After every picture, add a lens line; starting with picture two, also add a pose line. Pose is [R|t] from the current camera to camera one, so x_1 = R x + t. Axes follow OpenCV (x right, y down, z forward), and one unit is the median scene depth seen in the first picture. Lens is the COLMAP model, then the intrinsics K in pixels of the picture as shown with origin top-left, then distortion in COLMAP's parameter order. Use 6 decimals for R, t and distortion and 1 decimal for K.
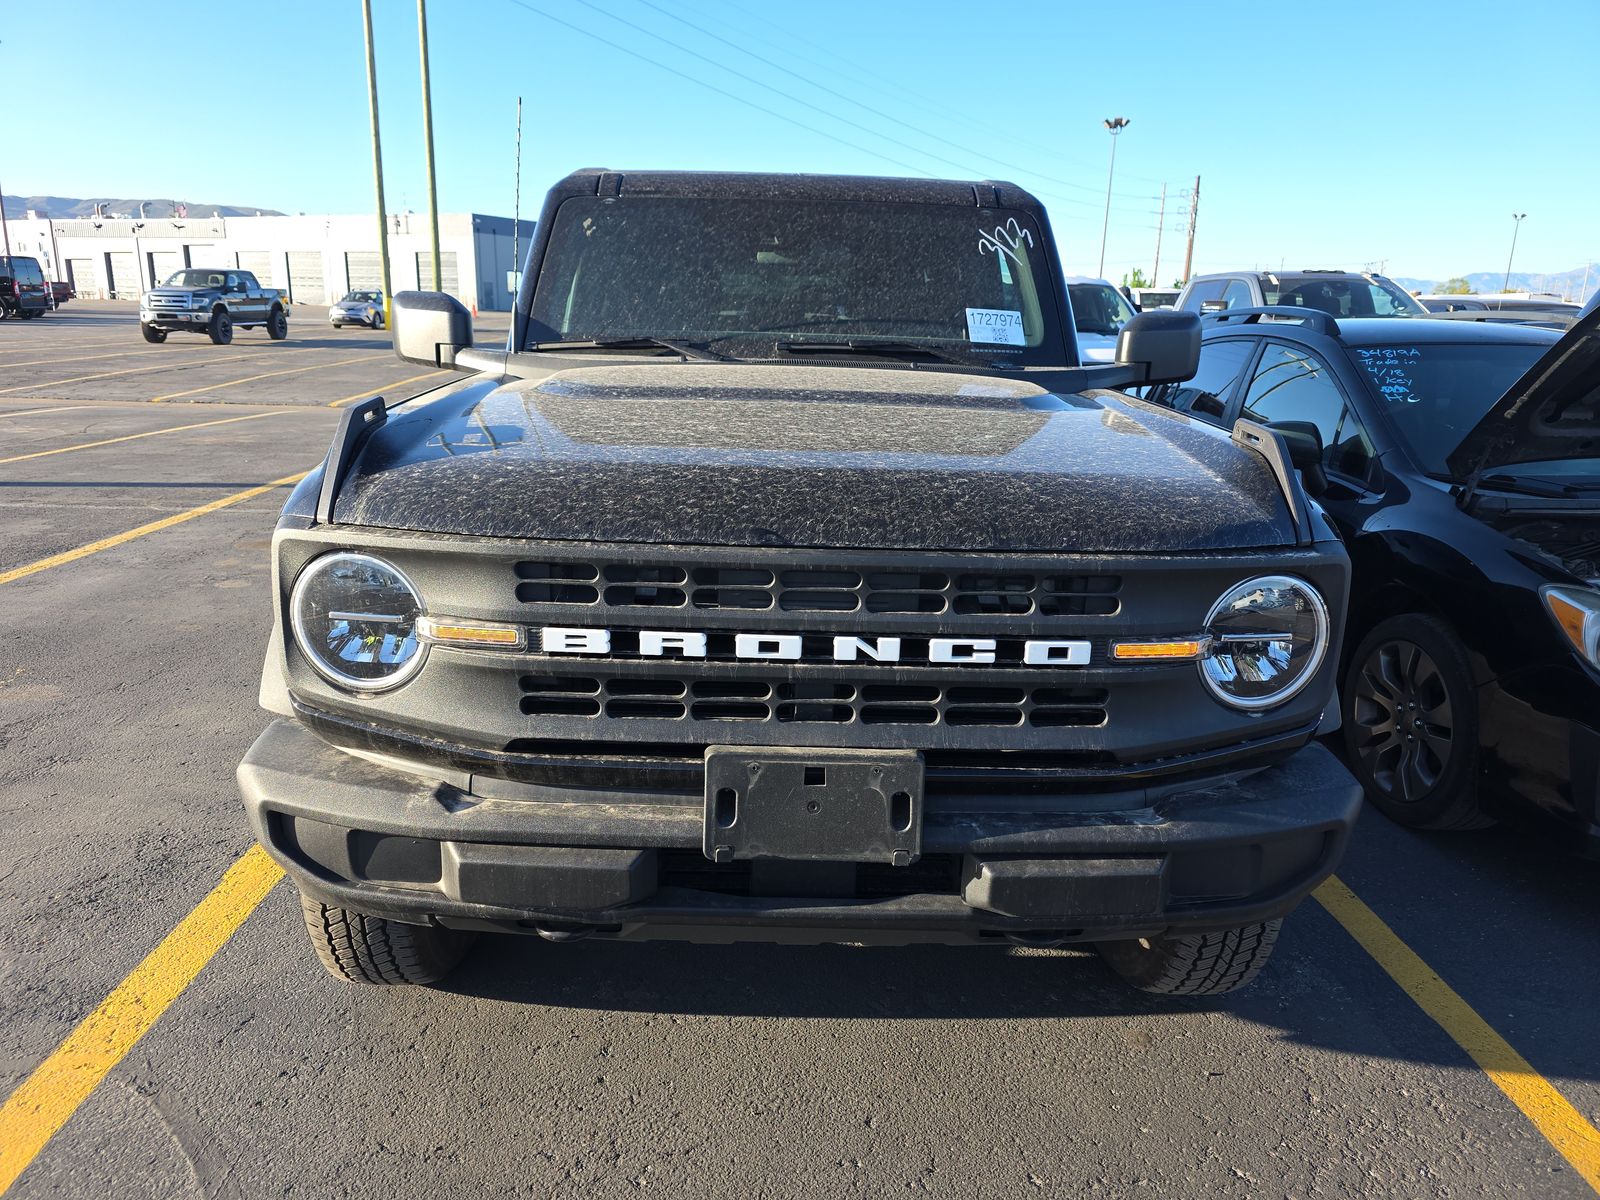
lens RADIAL K [[1092.8, 0, 785.1], [0, 1092.8, 594.5], [0, 0, 1]] dist [0.028913, -0.010068]
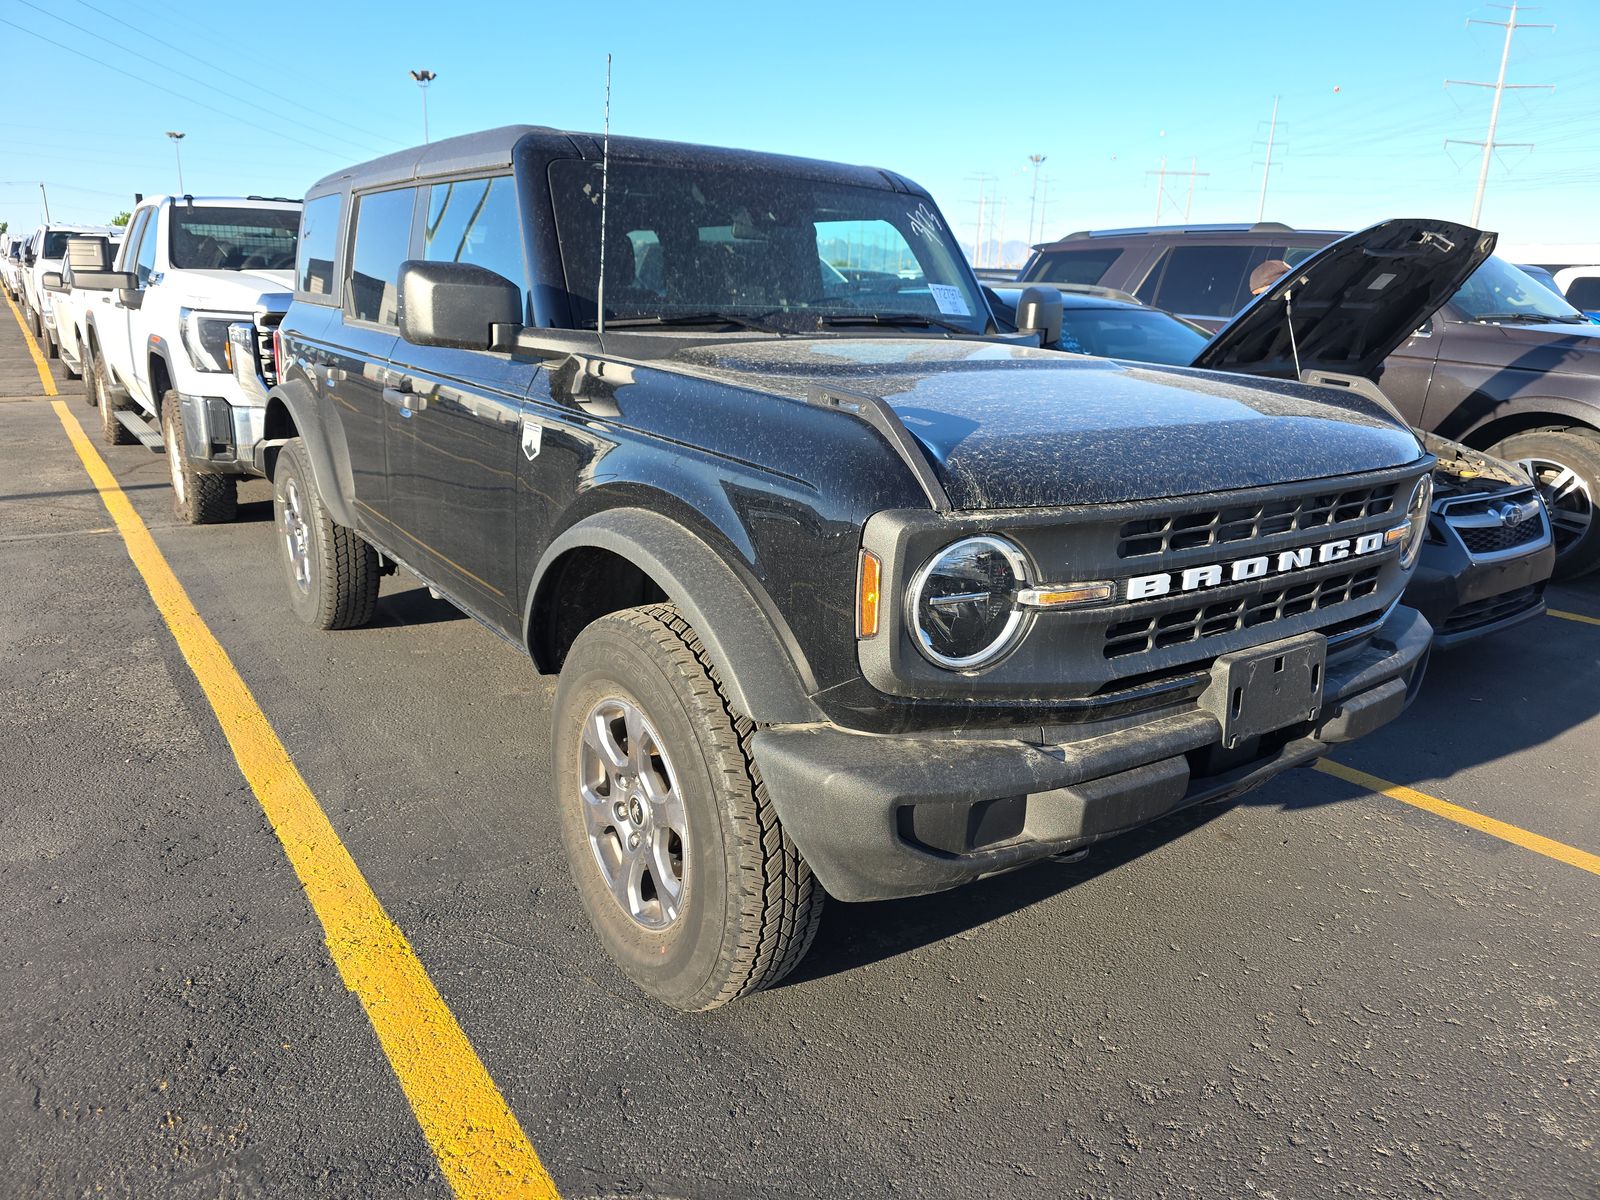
lens RADIAL K [[1092.8, 0, 783.0], [0, 1092.8, 599.6], [0, 0, 1]] dist [0.028913, -0.010068]
pose [[0.827090, -0.155680, 0.540079, -1.106186], [0.134238, 0.987782, 0.079157, -0.084732], [-0.545804, 0.007029, 0.837883, 0.239229]]
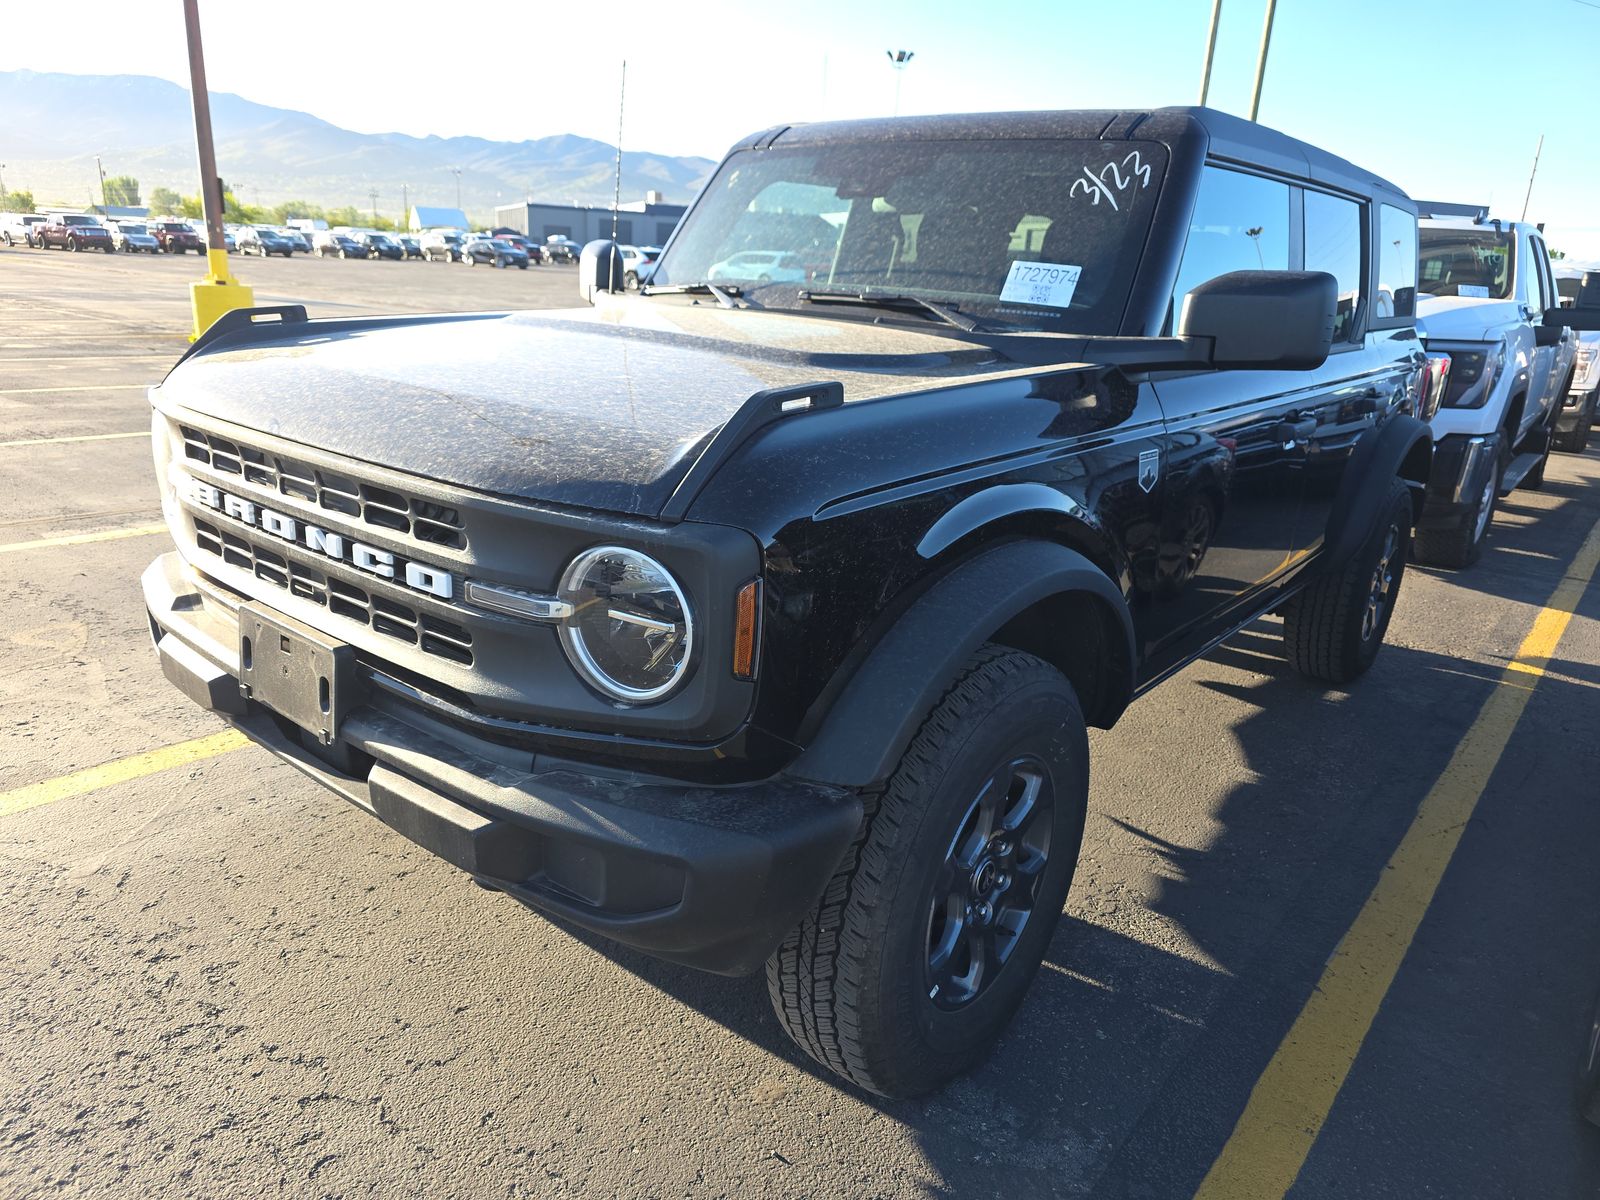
lens RADIAL K [[1092.8, 0, 784.7], [0, 1092.8, 600.8], [0, 0, 1]] dist [0.028913, -0.010068]
pose [[0.756965, 0.206351, -0.620019, 1.094330], [-0.194296, 0.976993, 0.087946, -0.077341], [0.623901, 0.053895, 0.779642, 0.422511]]
